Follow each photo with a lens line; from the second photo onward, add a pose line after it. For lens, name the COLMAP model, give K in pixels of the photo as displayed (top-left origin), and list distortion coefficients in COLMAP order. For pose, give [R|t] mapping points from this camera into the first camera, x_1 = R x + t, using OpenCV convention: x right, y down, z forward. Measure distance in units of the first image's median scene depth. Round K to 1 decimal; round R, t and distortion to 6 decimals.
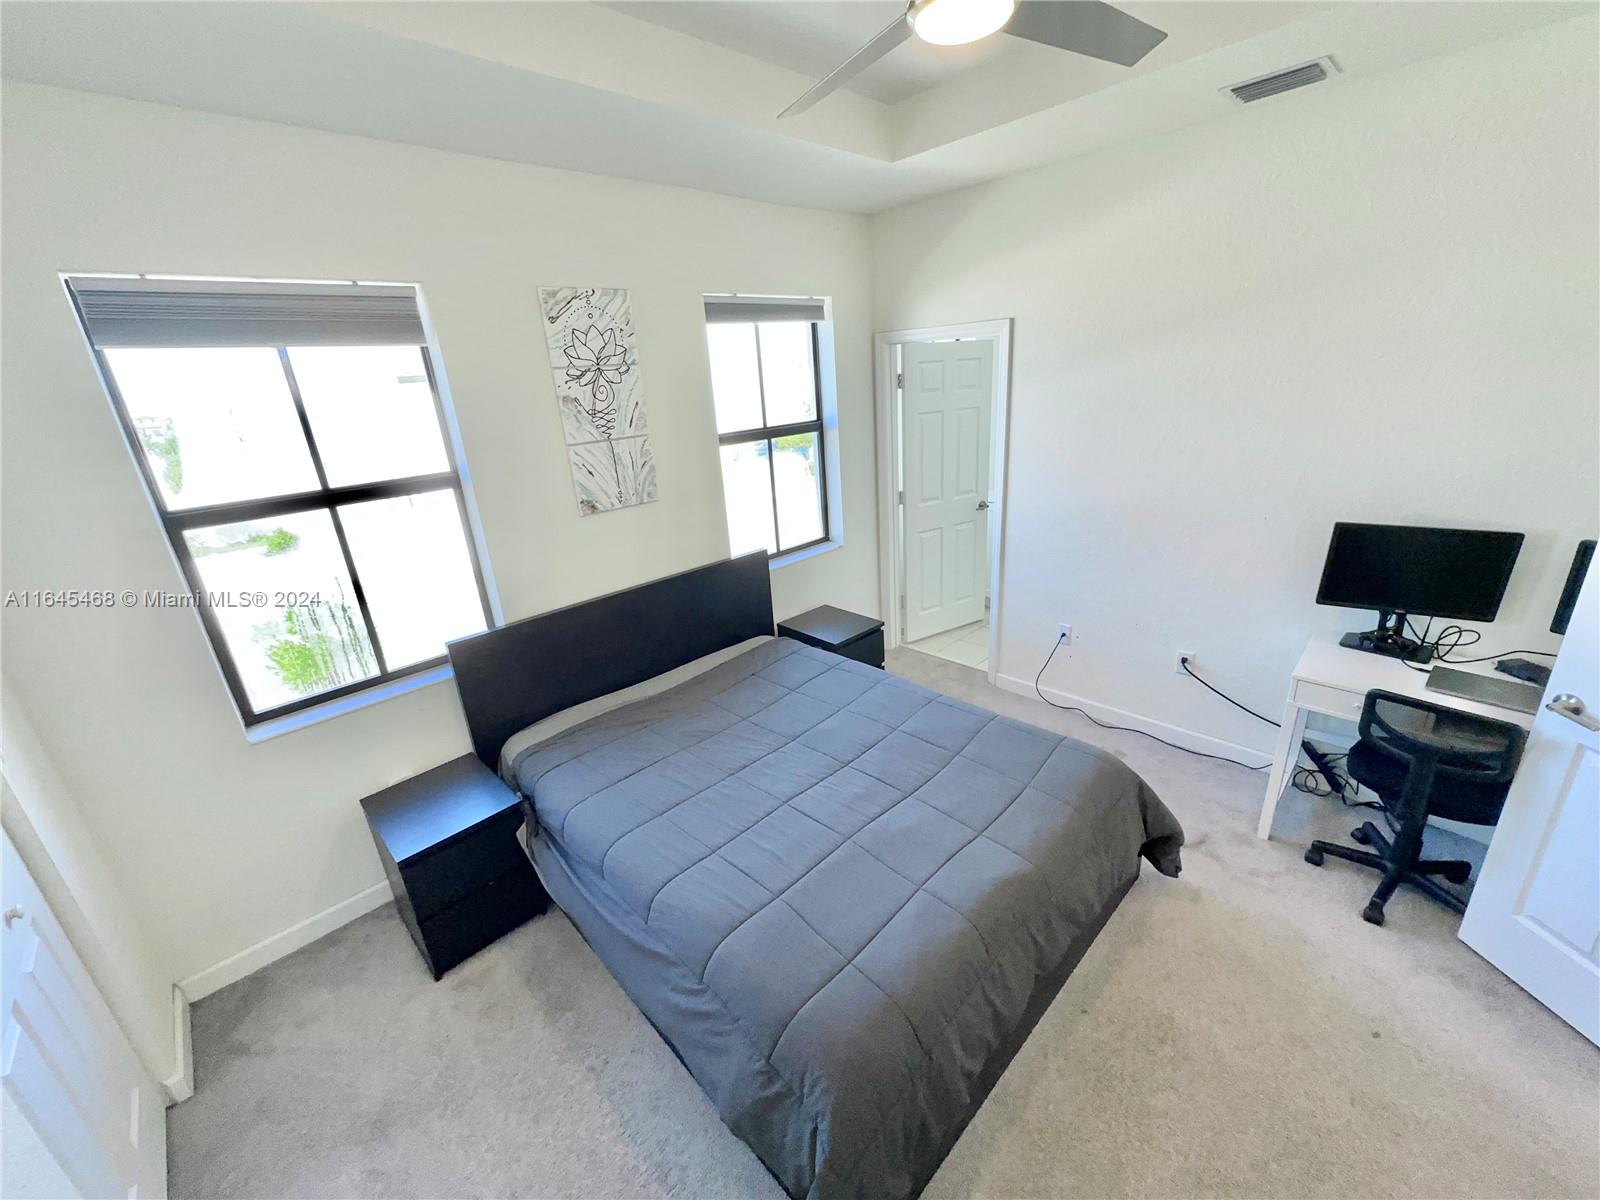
lens RADIAL K [[639.3, 0, 808.8], [0, 639.3, 592.8], [0, 0, 1]] dist [-0.002306, 0.000206]
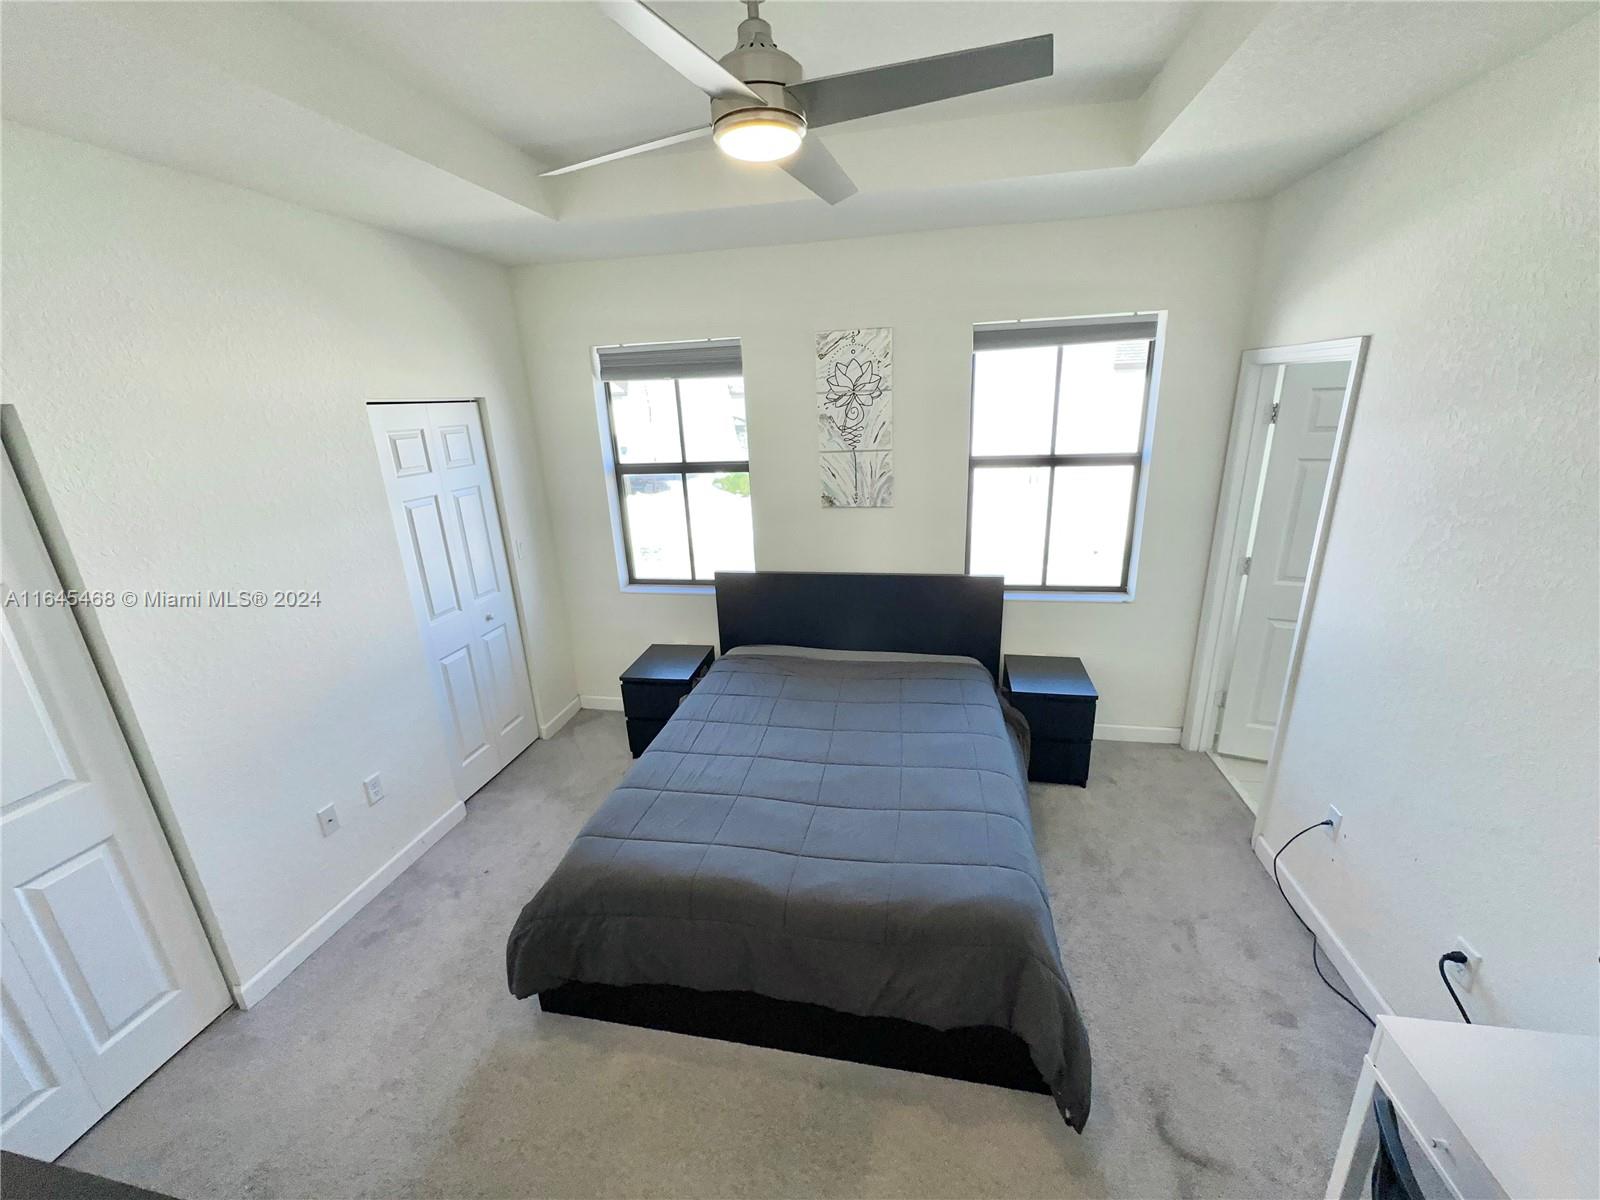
lens RADIAL K [[639.3, 0, 807.7], [0, 639.3, 596.5], [0, 0, 1]] dist [-0.002306, 0.000206]
pose [[0.574258, 0.287018, -0.766713, 0.666295], [-0.266973, 0.950987, 0.156041, -0.143085], [0.773921, 0.115084, 0.622738, 0.200383]]
